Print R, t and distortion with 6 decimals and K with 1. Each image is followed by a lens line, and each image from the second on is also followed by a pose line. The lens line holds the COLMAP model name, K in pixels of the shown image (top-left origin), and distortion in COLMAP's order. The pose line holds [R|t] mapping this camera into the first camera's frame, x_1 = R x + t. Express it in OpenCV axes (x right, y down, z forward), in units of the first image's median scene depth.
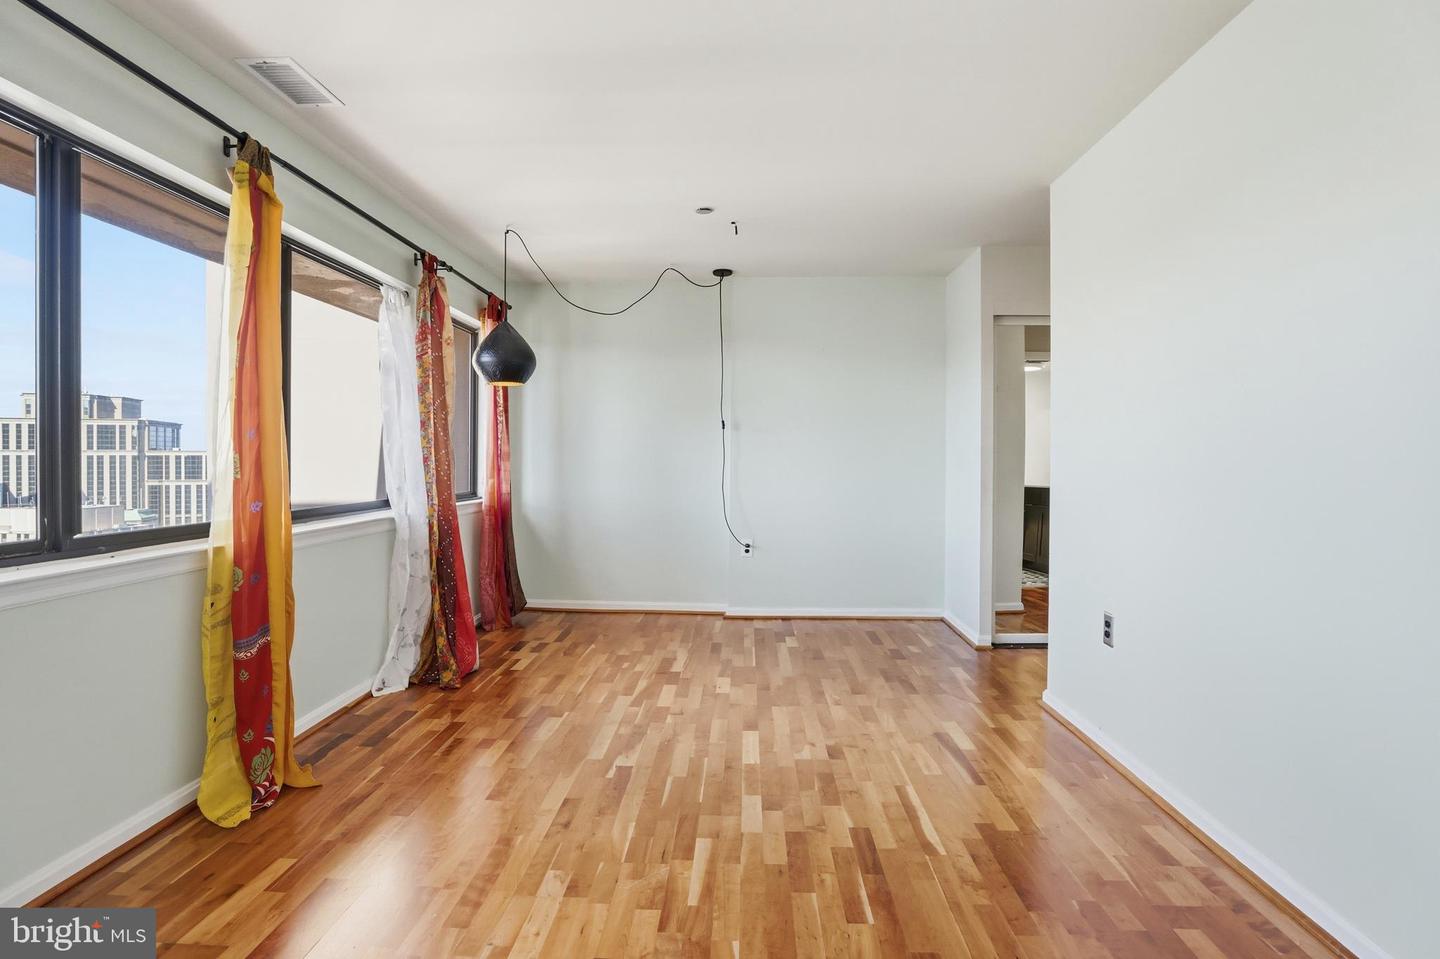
lens RADIAL K [[665.8, 0, 722.6], [0, 665.8, 464.0], [0, 0, 1]] dist [-0.048584, 0.017921]
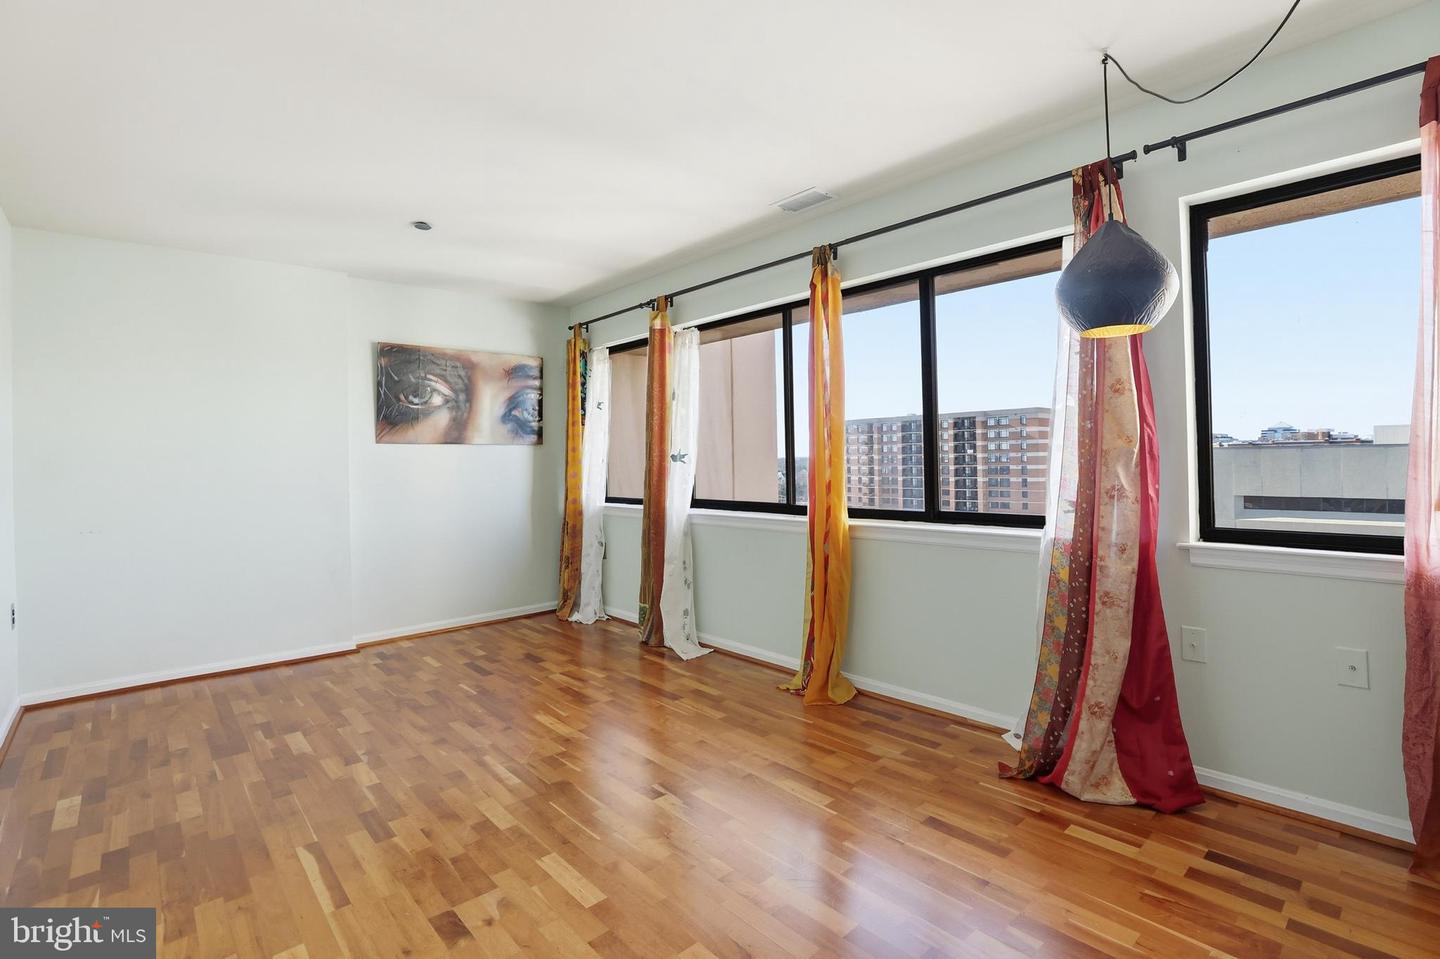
lens RADIAL K [[677.3, 0, 703.6], [0, 677.3, 457.9], [0, 0, 1]] dist [-0.053938, 0.009776]
pose [[-0.732778, 0.011380, -0.680373, 0.403088], [0.009388, 0.999934, 0.006614, -0.026237], [0.680403, -0.001541, -0.732837, 1.569632]]
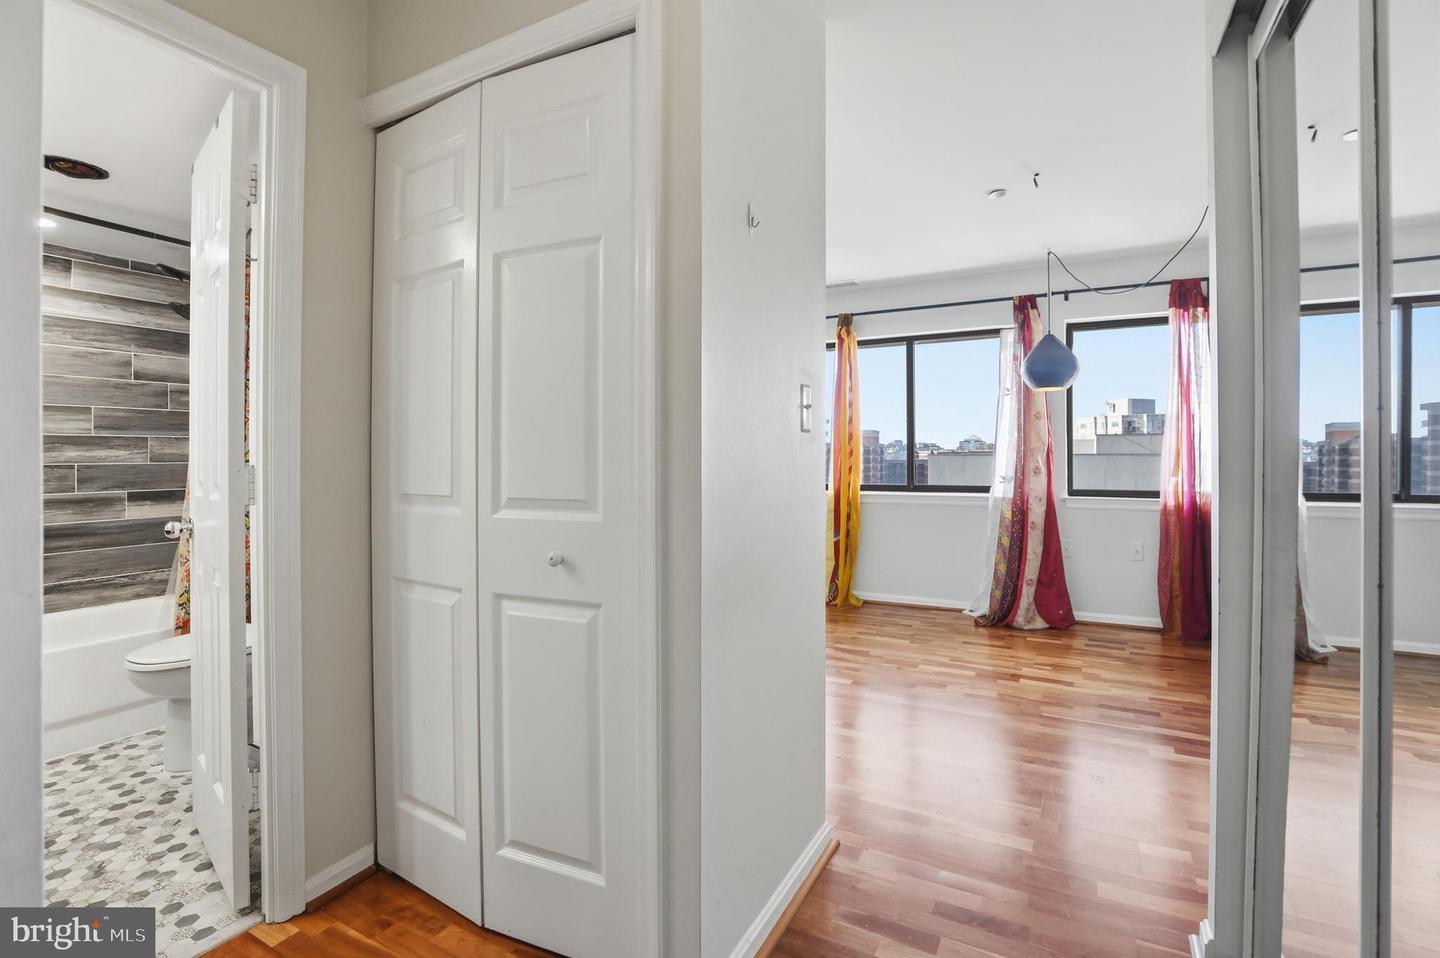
lens RADIAL K [[665.8, 0, 722.6], [0, 665.8, 463.5], [0, 0, 1]] dist [-0.048584, 0.017921]
pose [[-0.447444, 0.011088, -0.894243, 1.231176], [-0.008729, 0.999821, 0.016765, -0.009739], [0.894269, 0.015307, -0.447268, 1.344527]]
